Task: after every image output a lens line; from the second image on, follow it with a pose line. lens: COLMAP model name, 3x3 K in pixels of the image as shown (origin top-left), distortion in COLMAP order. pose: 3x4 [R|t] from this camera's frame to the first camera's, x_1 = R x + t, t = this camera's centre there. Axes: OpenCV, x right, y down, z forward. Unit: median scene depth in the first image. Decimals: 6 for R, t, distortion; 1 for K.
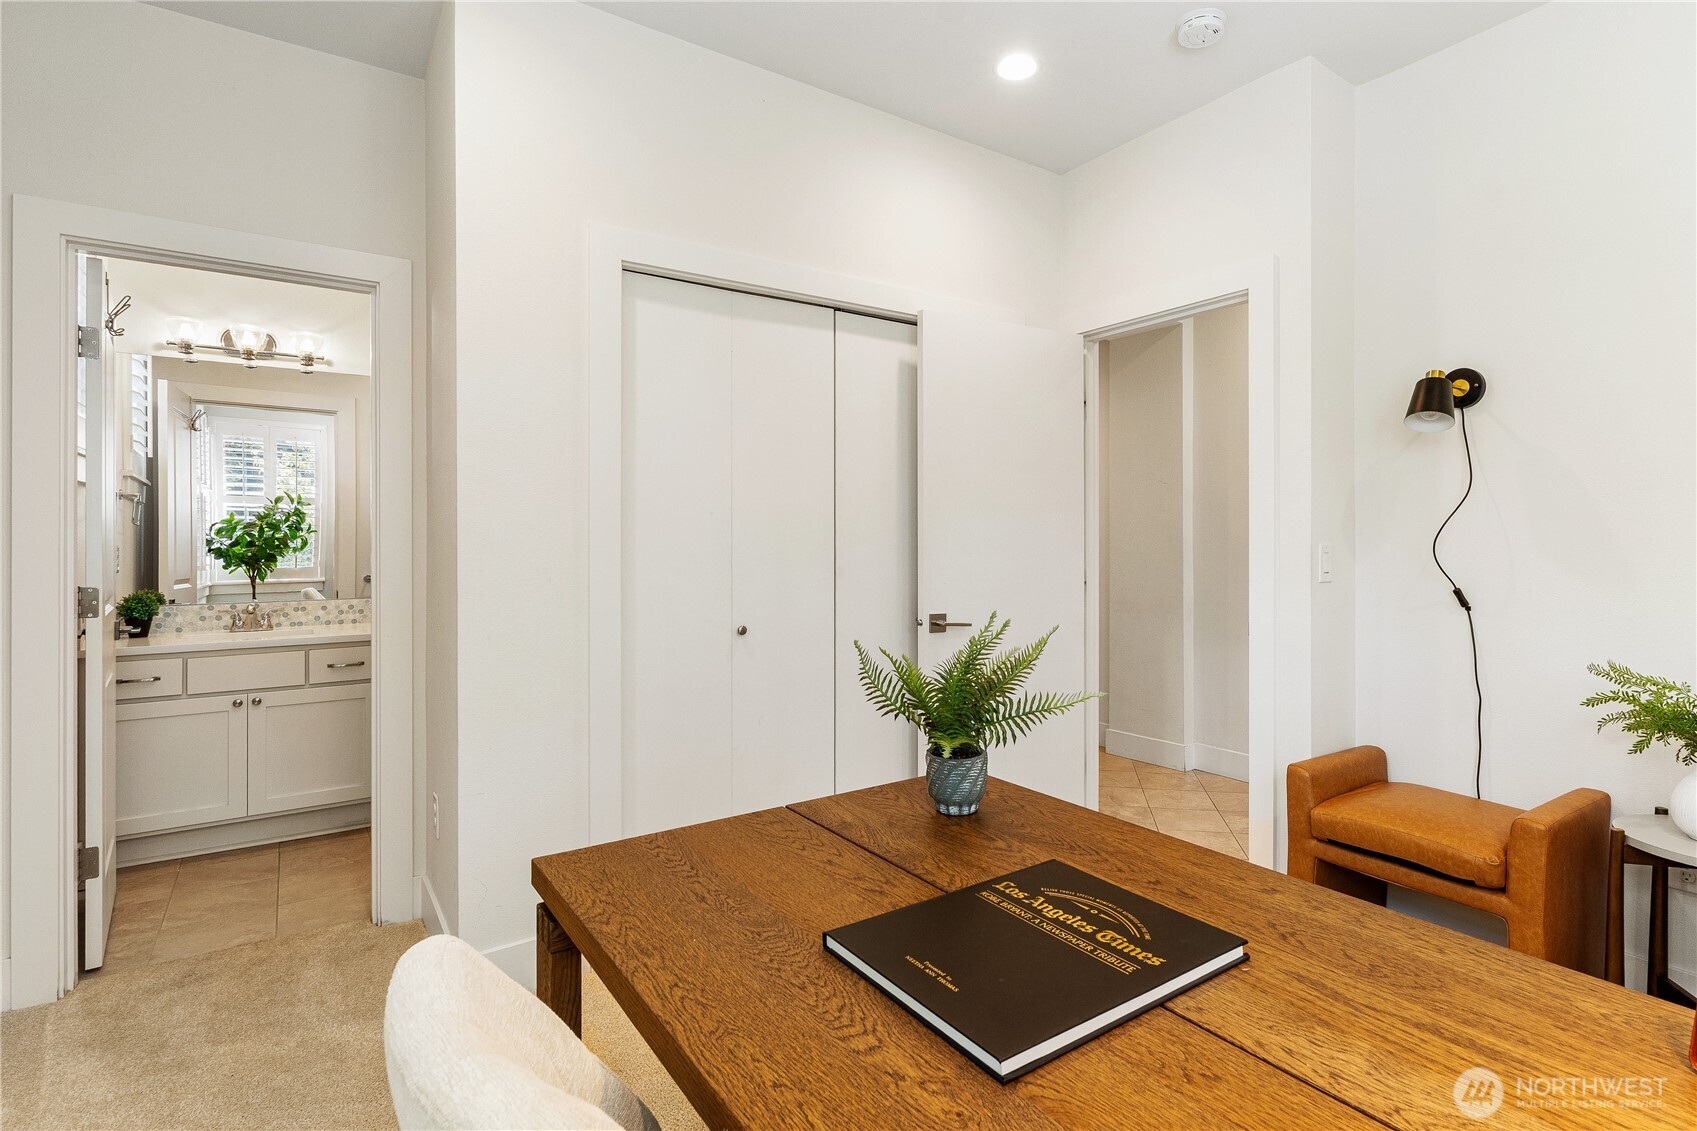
lens RADIAL K [[821.4, 0, 846.6], [0, 821.4, 559.2], [0, 0, 1]] dist [-0.001764, -0.000204]
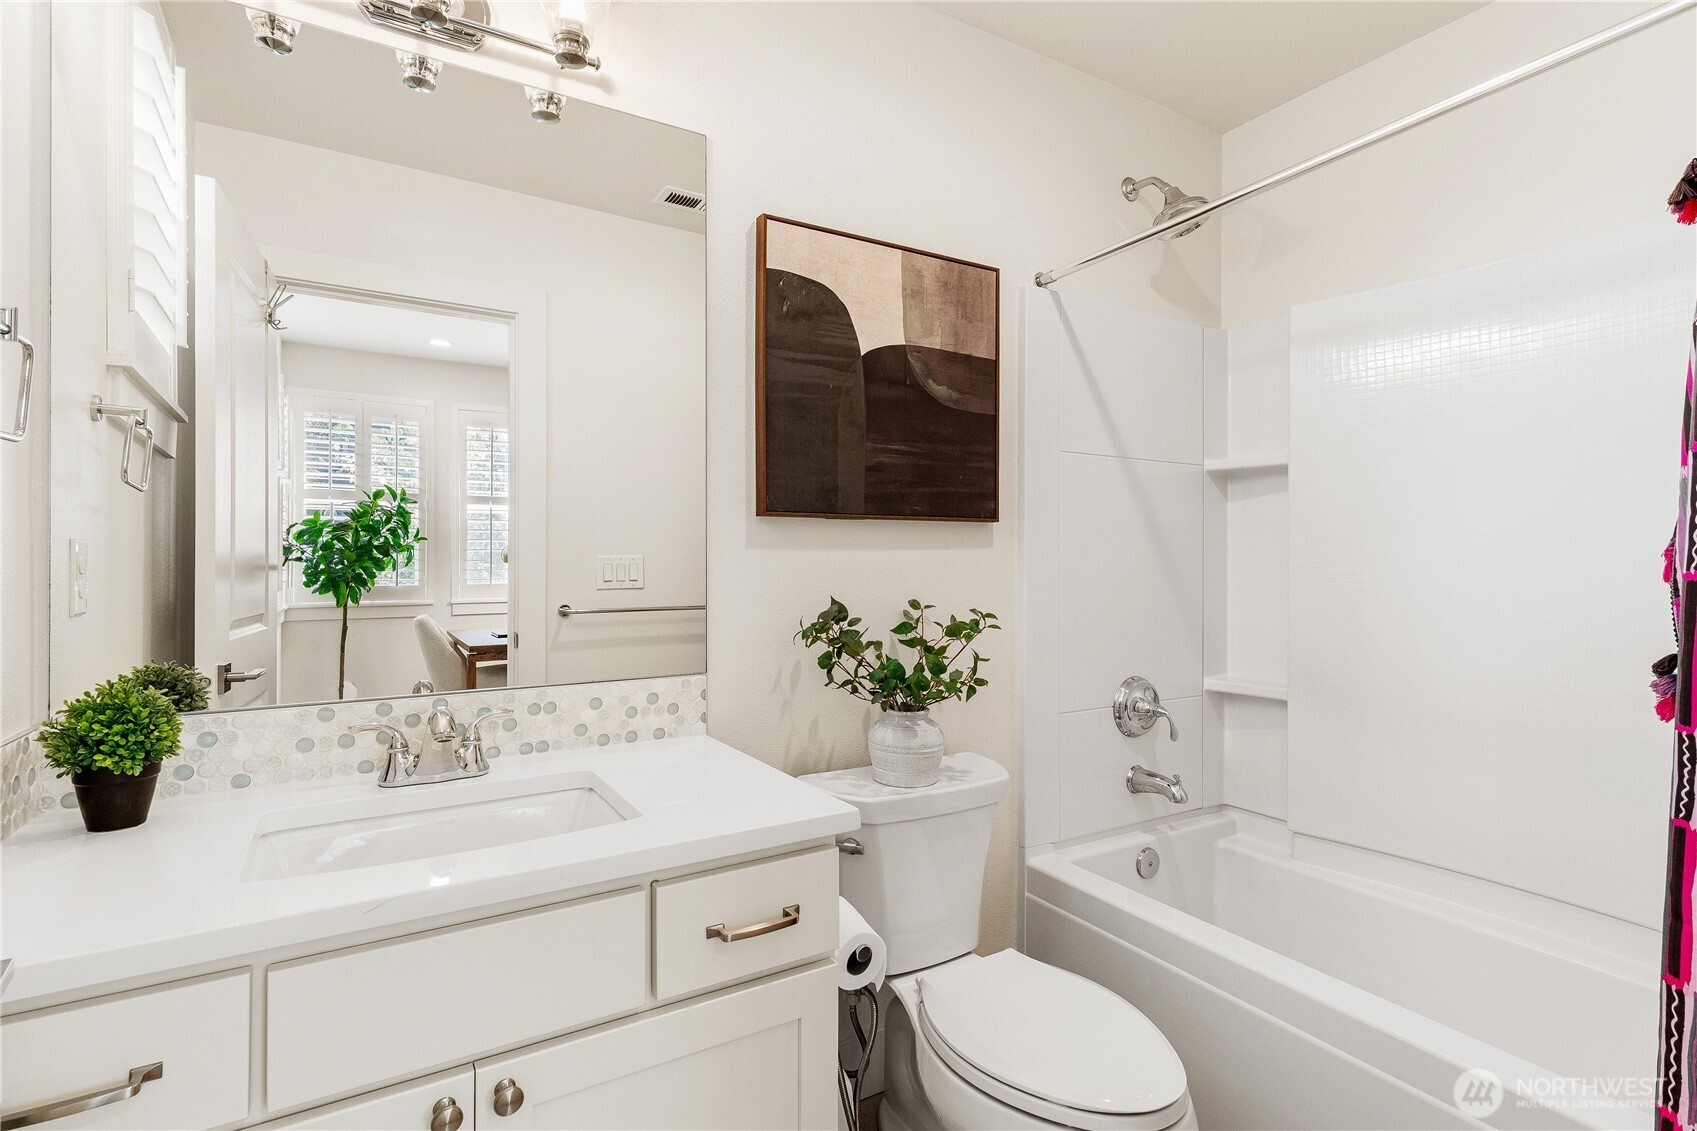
lens RADIAL K [[821.1, 0, 861.2], [0, 821.1, 576.8], [0, 0, 1]] dist [0.001236, -0.000335]
pose [[0.999127, 0.007487, -0.041107, -0.241656], [-0.007446, 0.999972, 0.001156, -0.001681], [0.041115, -0.000849, 0.999154, 0.298178]]
